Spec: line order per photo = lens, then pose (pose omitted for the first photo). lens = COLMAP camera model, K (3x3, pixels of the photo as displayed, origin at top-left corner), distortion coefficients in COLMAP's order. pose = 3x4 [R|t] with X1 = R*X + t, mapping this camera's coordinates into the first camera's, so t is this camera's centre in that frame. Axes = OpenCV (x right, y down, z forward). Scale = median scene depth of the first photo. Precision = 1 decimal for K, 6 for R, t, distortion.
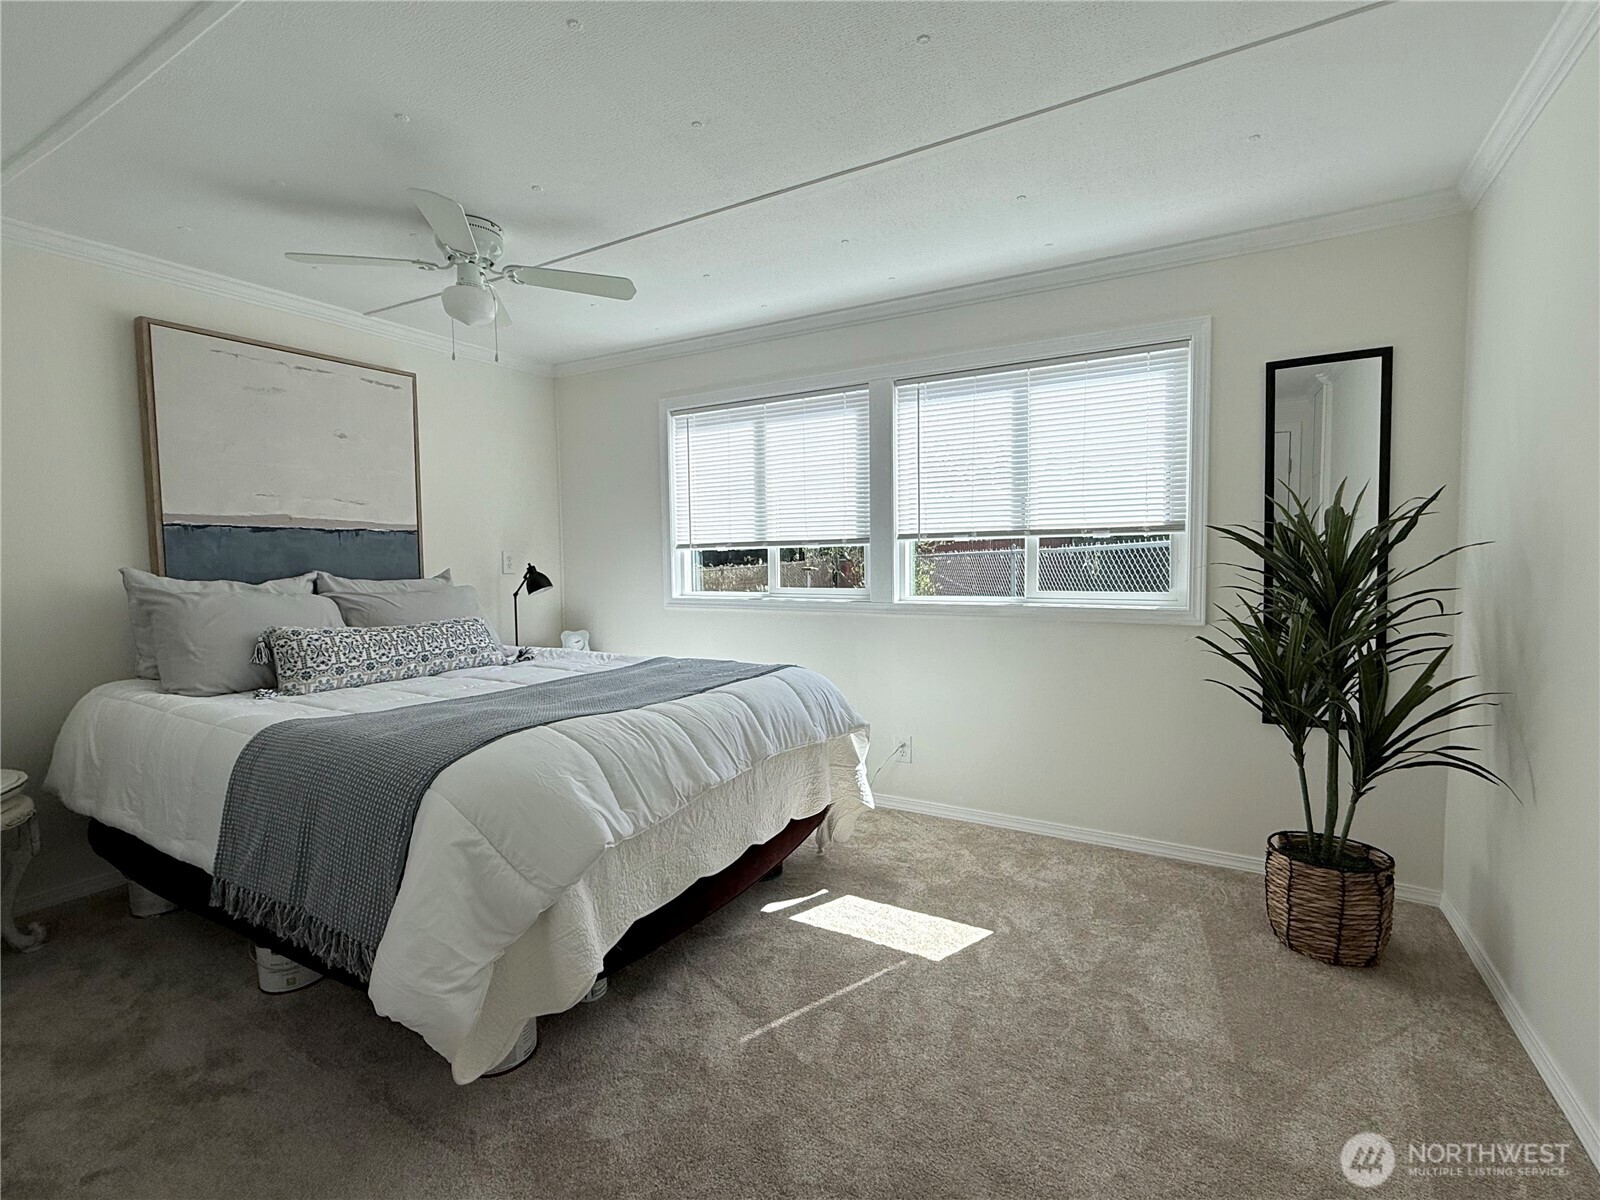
lens RADIAL K [[729.9, 0, 794.9], [0, 729.9, 603.9], [0, 0, 1]] dist [0.004831, -0.001859]
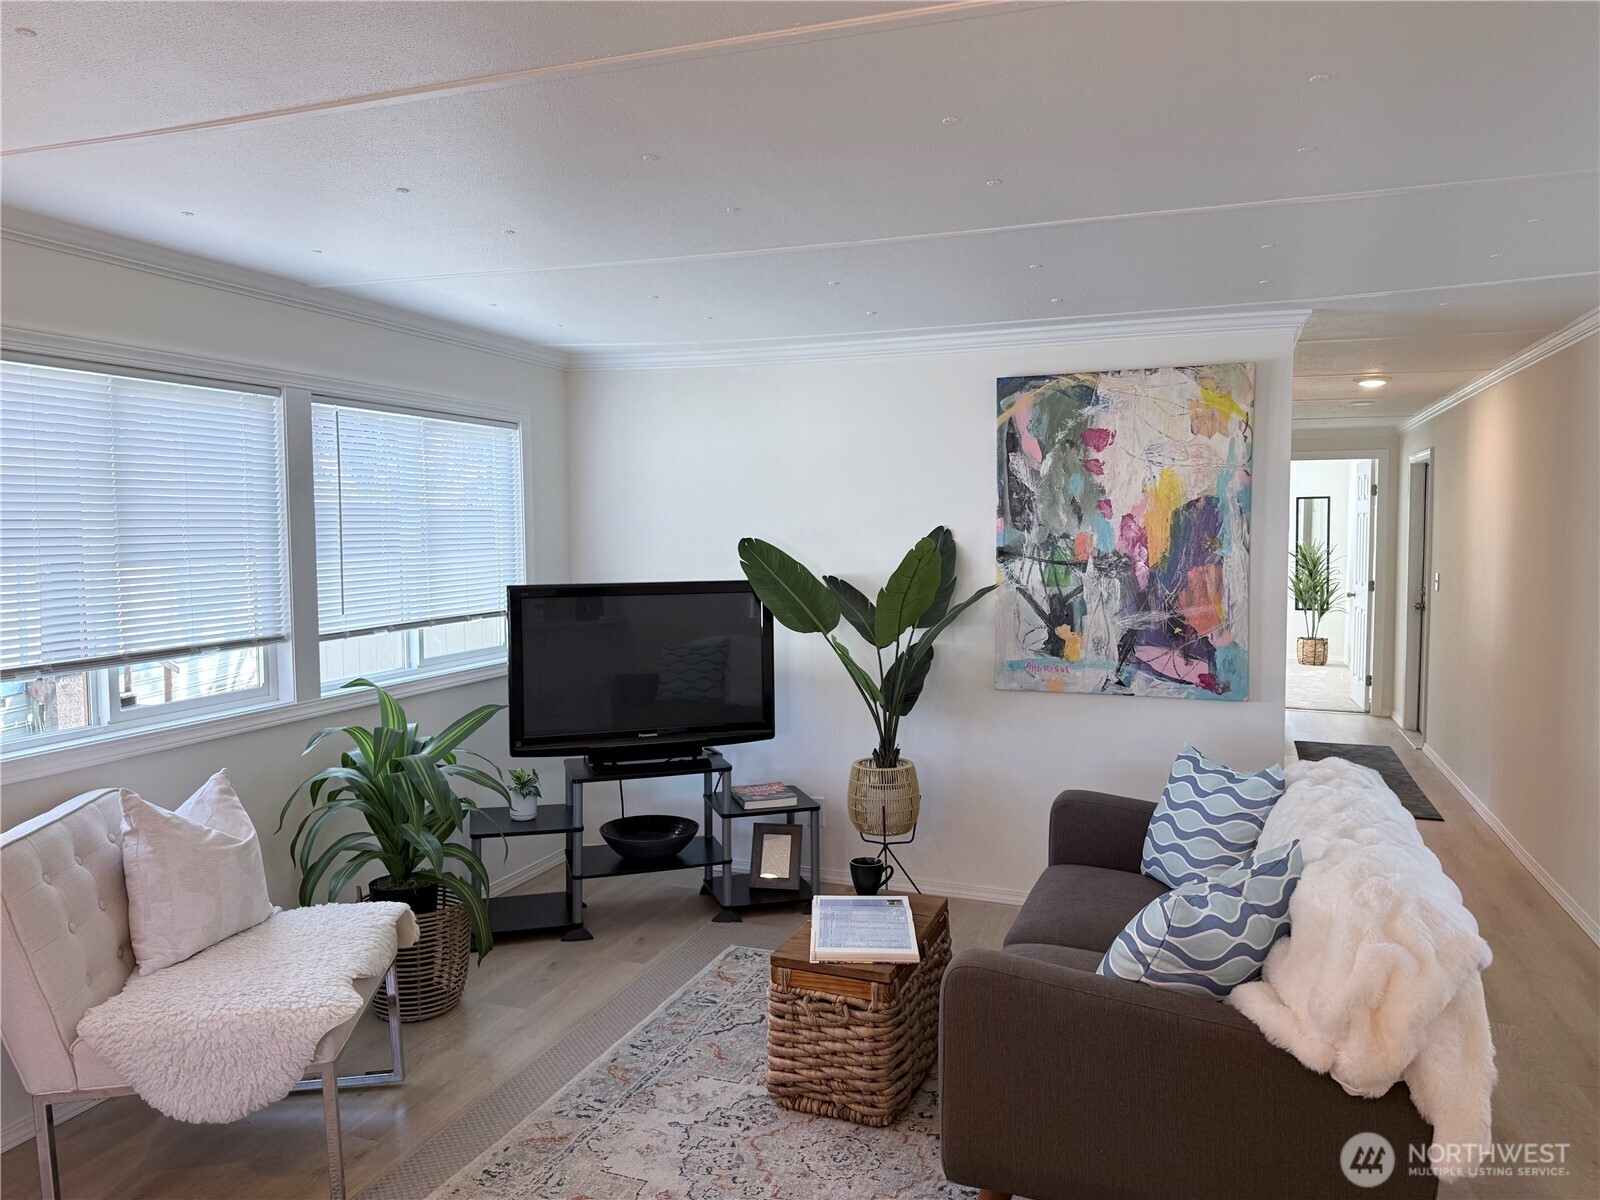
lens RADIAL K [[1112.8, 0, 797.3], [0, 1112.8, 602.8], [0, 0, 1]] dist [0.010026, 0.001516]
pose [[0.983840, 0.003738, 0.179012, -1.252788], [-0.003857, 0.999993, 0.000317, 0.073567], [-0.179009, -0.001002, 0.983847, -1.798297]]
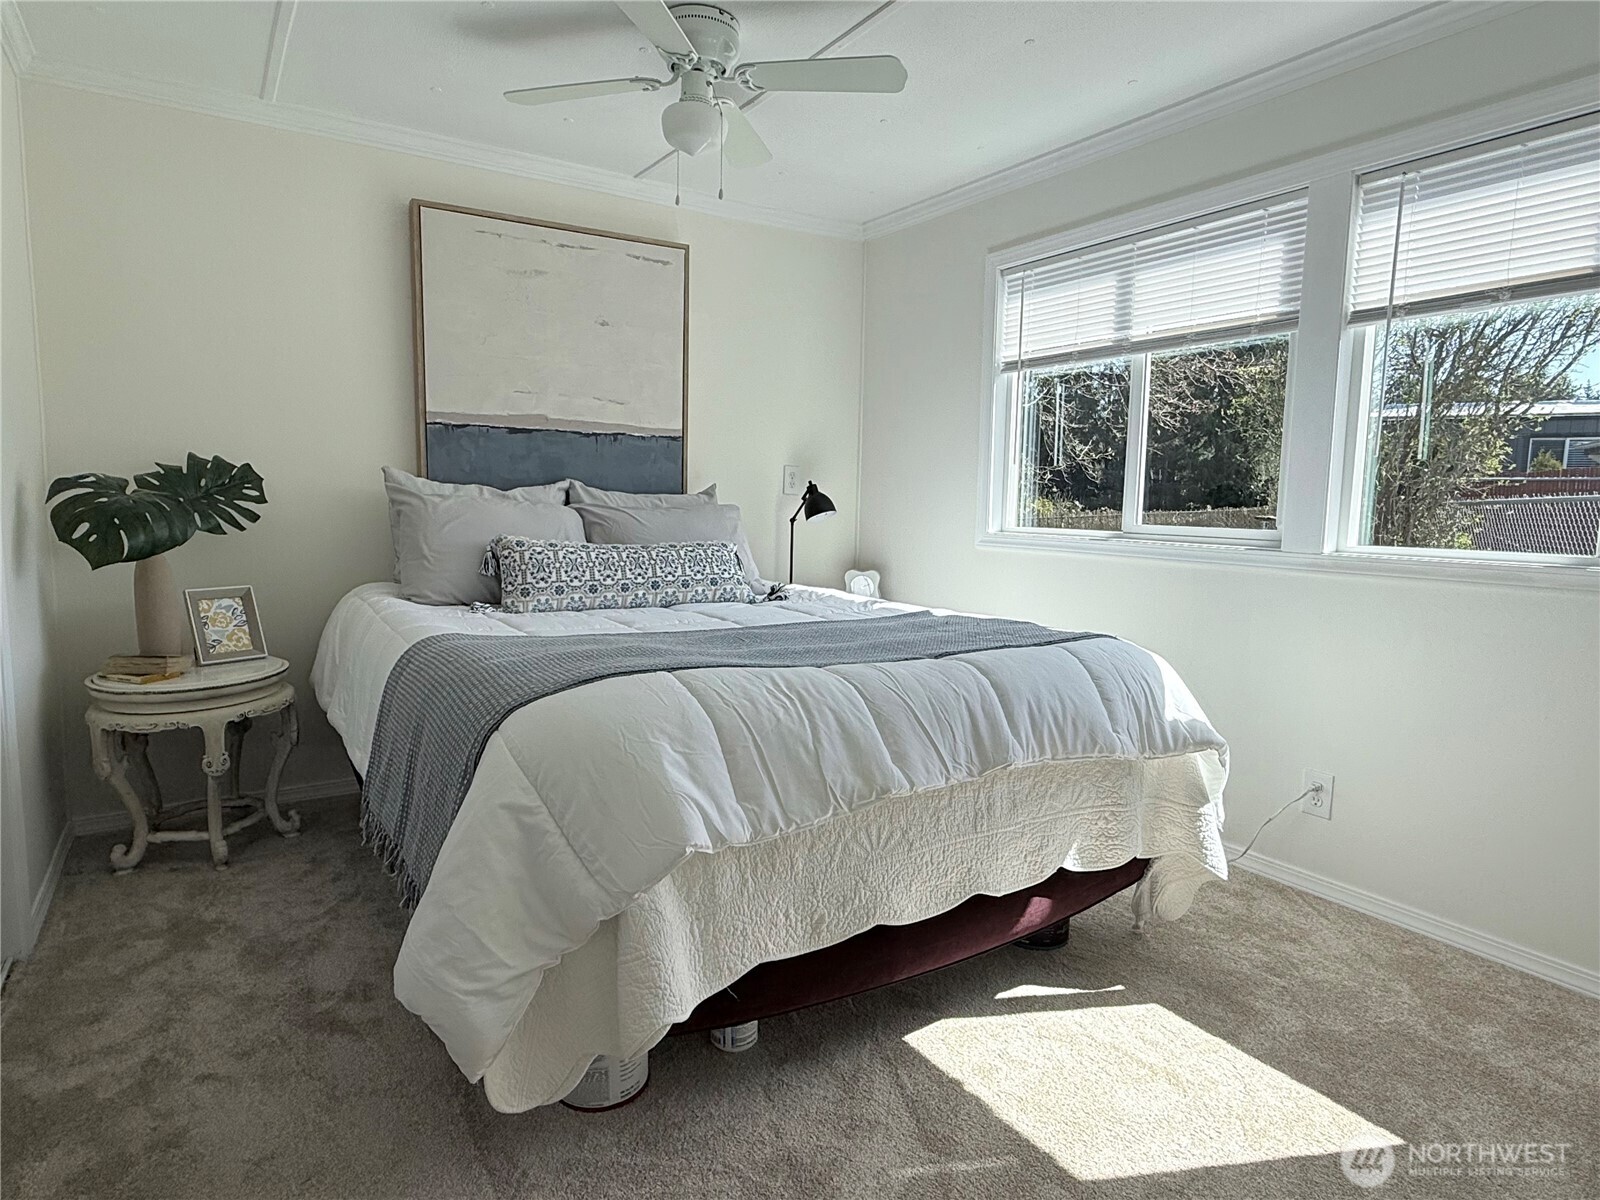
lens RADIAL K [[915.2, 0, 794.2], [0, 915.2, 603.5], [0, 0, 1]] dist [0.001052, -0.000496]
pose [[0.889570, 0.081609, -0.449449, 0.119015], [-0.059266, 0.996215, 0.063586, 0.022460], [0.452937, -0.029927, 0.891040, 0.164796]]
